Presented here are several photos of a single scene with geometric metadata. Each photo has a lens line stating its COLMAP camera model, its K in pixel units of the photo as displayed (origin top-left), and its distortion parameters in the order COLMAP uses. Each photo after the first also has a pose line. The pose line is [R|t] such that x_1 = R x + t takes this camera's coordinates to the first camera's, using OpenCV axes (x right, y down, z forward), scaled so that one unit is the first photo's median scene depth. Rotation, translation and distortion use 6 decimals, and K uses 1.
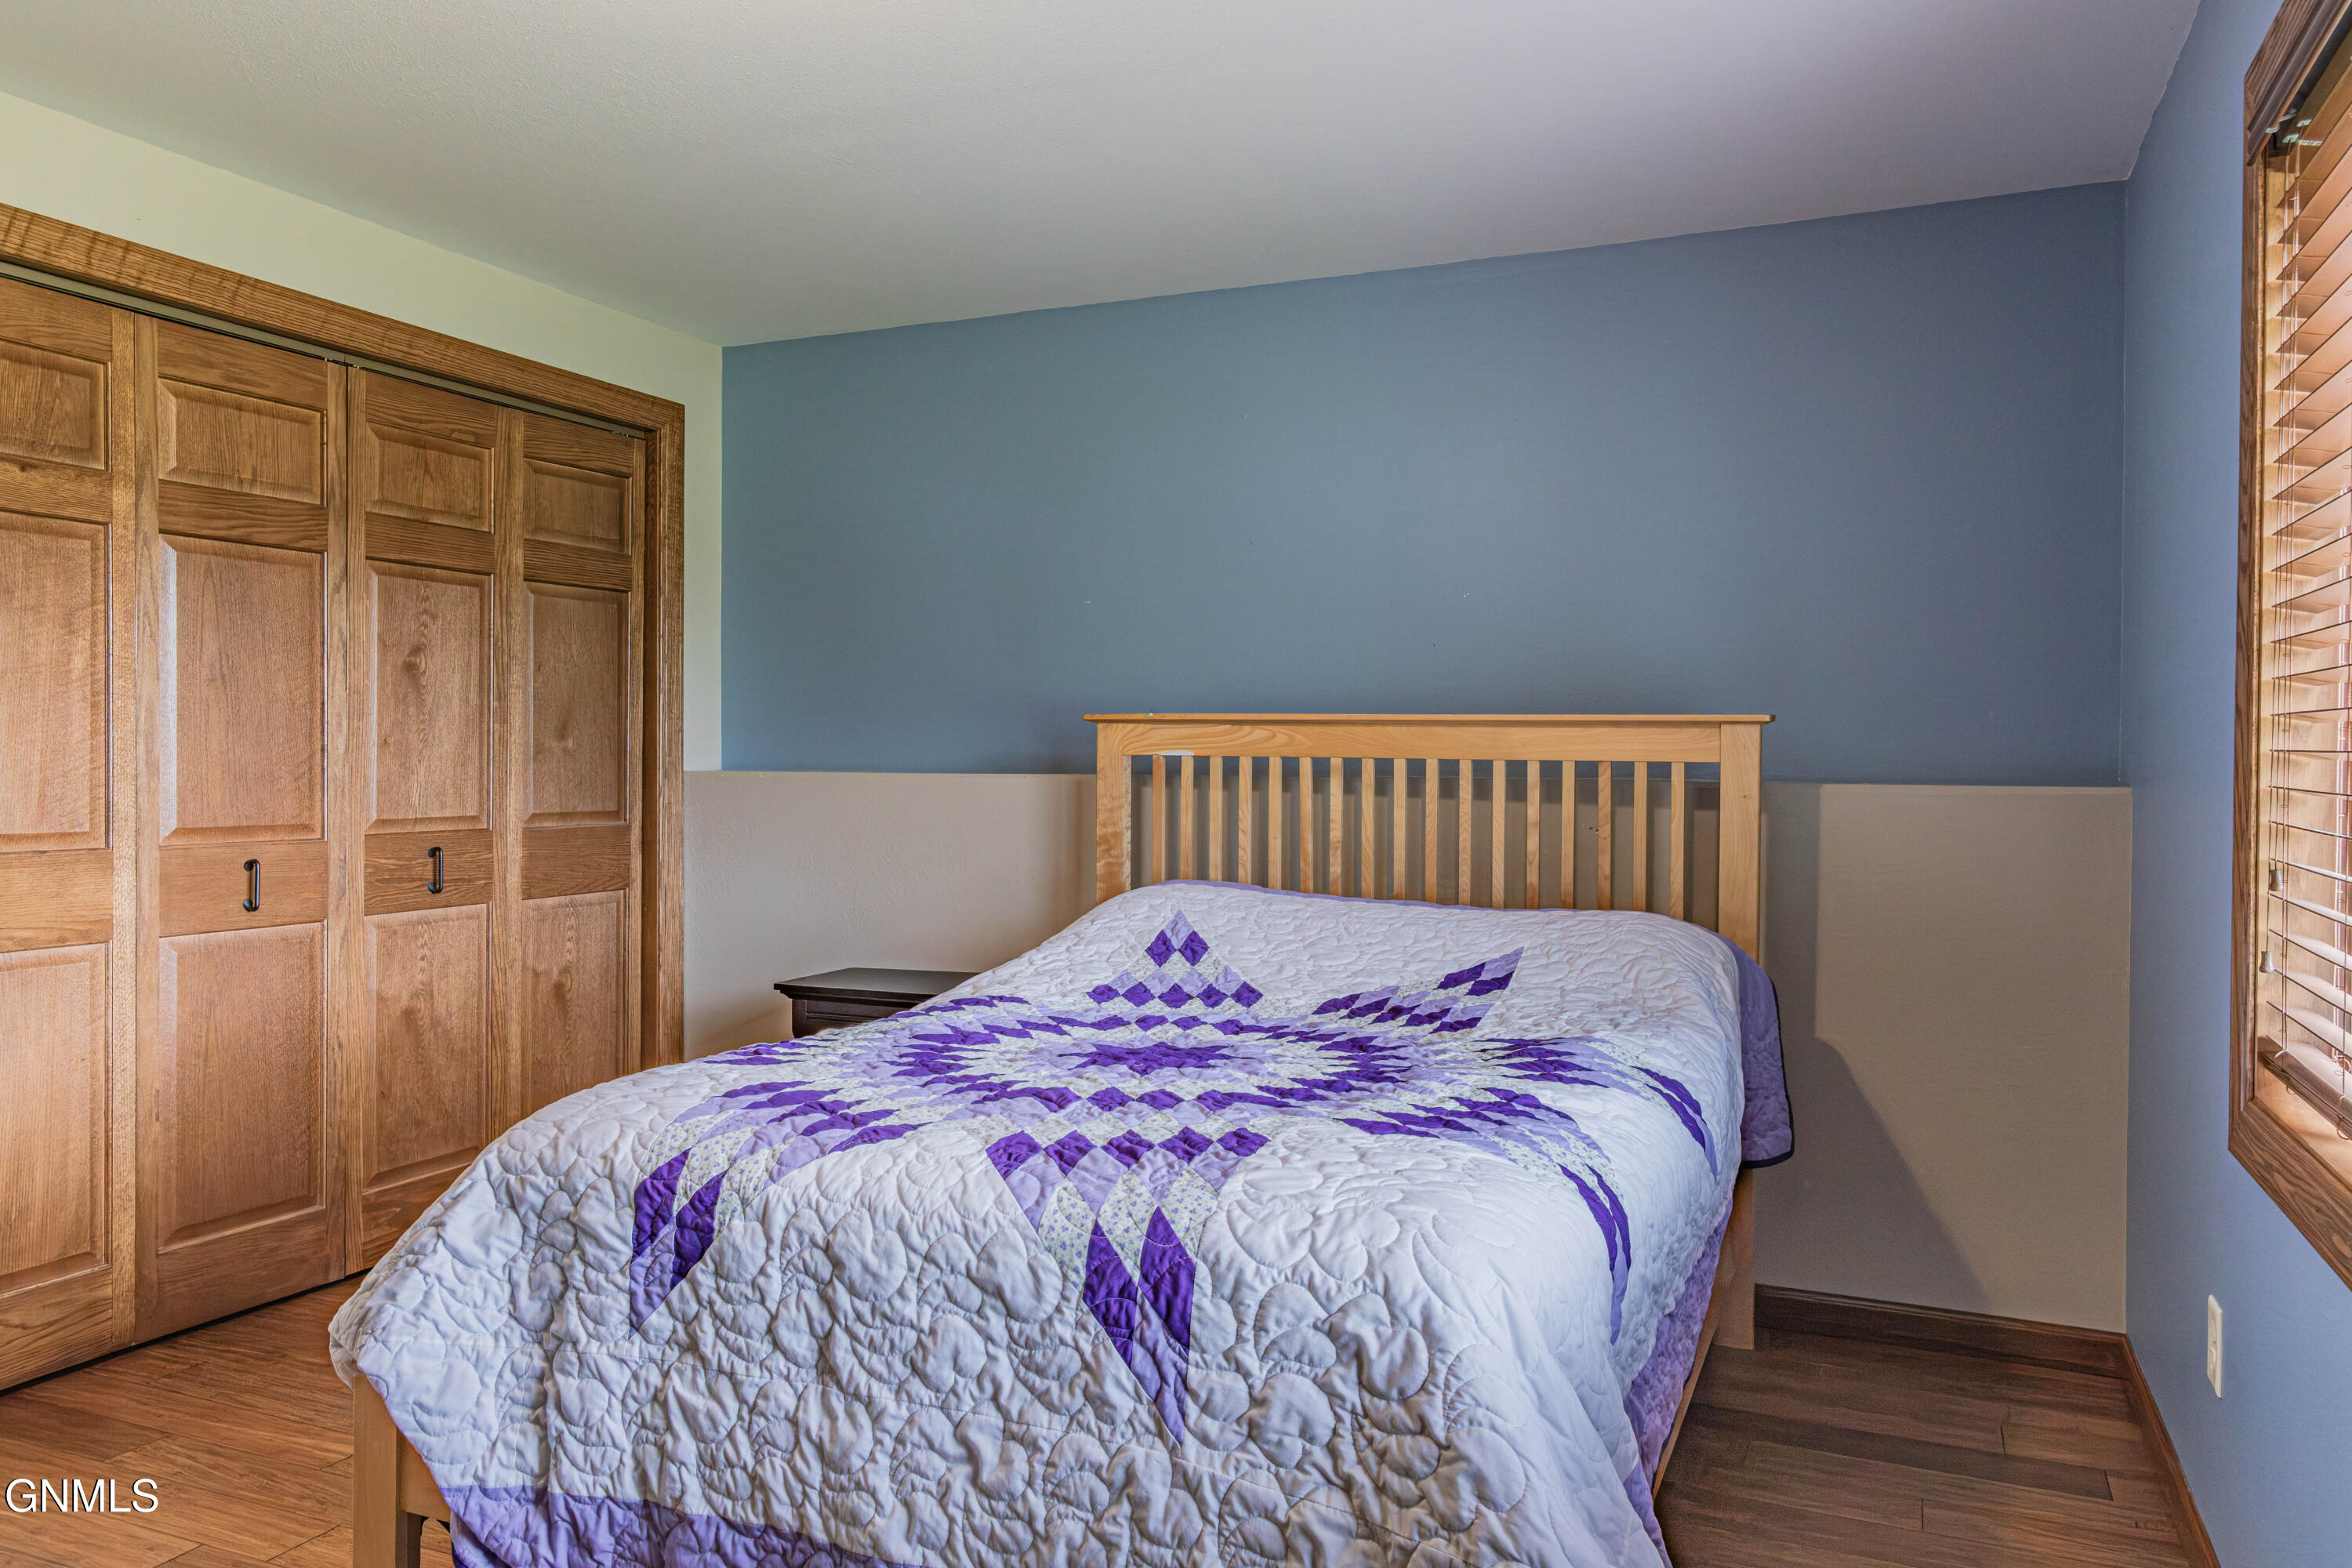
lens RADIAL K [[1634.4, 0, 1203.7], [0, 1634.4, 736.6], [0, 0, 1]] dist [0.007762, -0.003425]
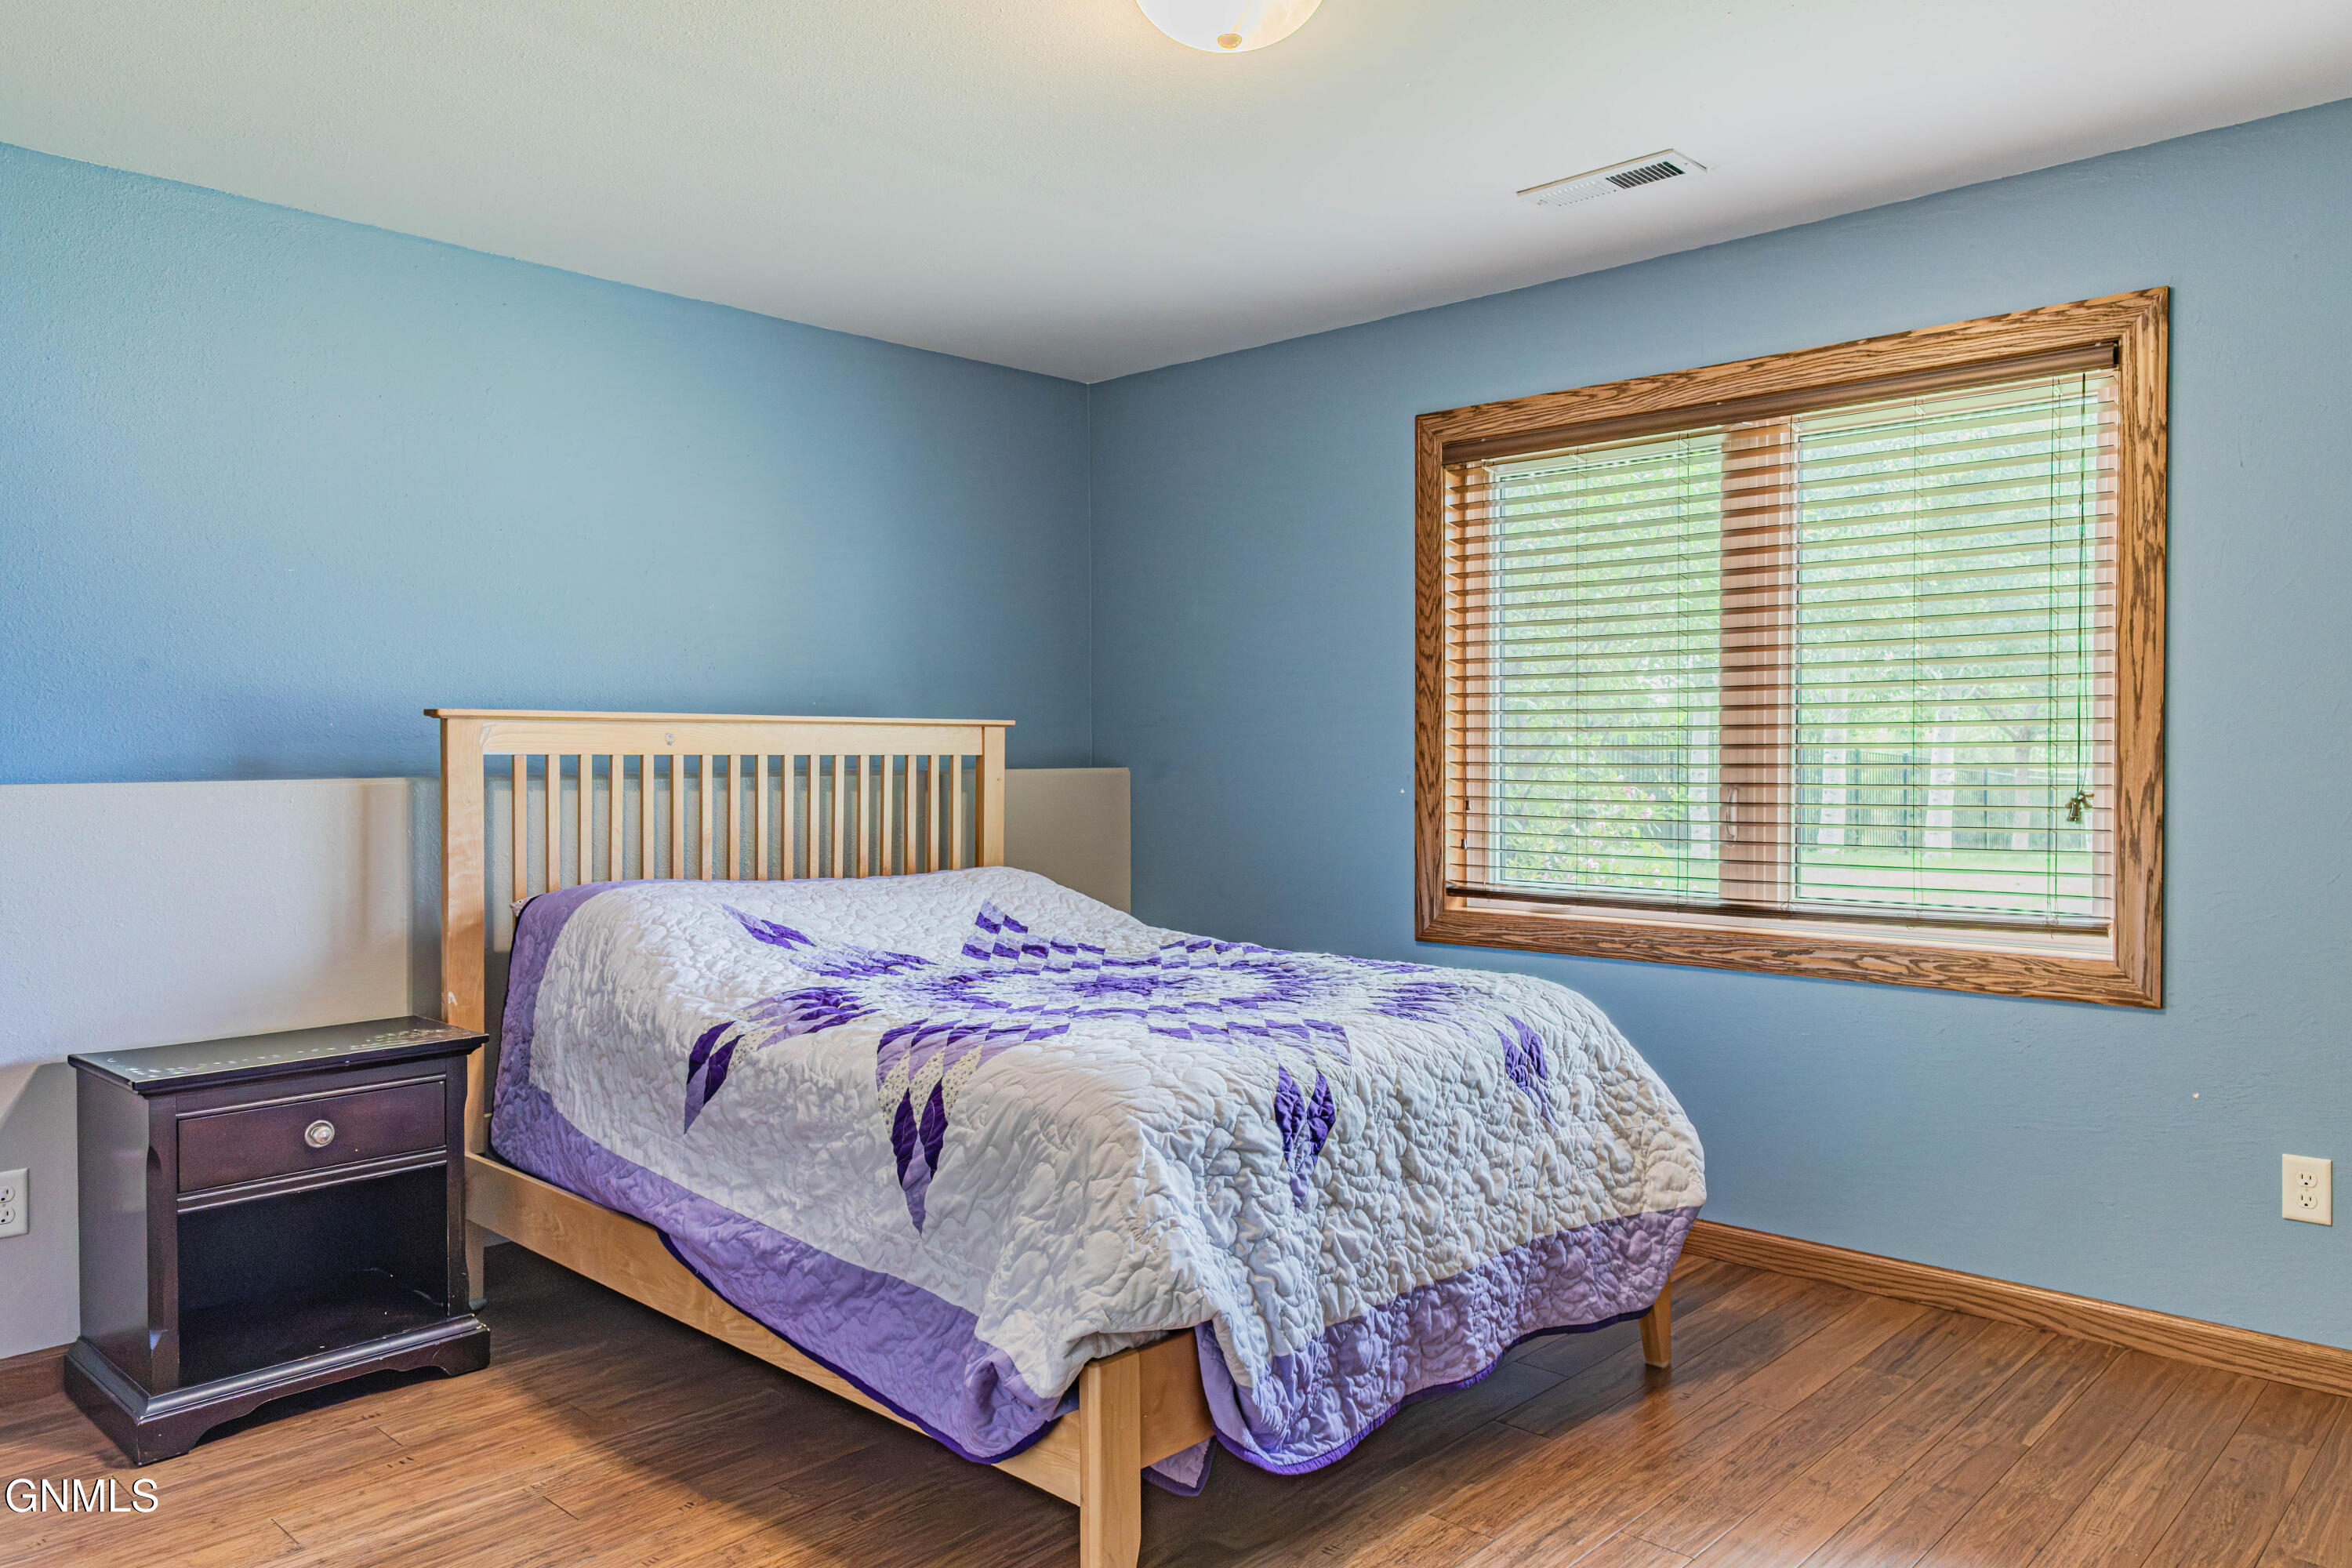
lens RADIAL K [[1634.4, 0, 1203.7], [0, 1634.4, 736.6], [0, 0, 1]] dist [0.007762, -0.003425]
pose [[0.336291, -0.002729, 0.941754, -1.619063], [-0.003307, 0.999986, 0.004078, -0.008306], [-0.941752, -0.004486, 0.336278, 0.666475]]
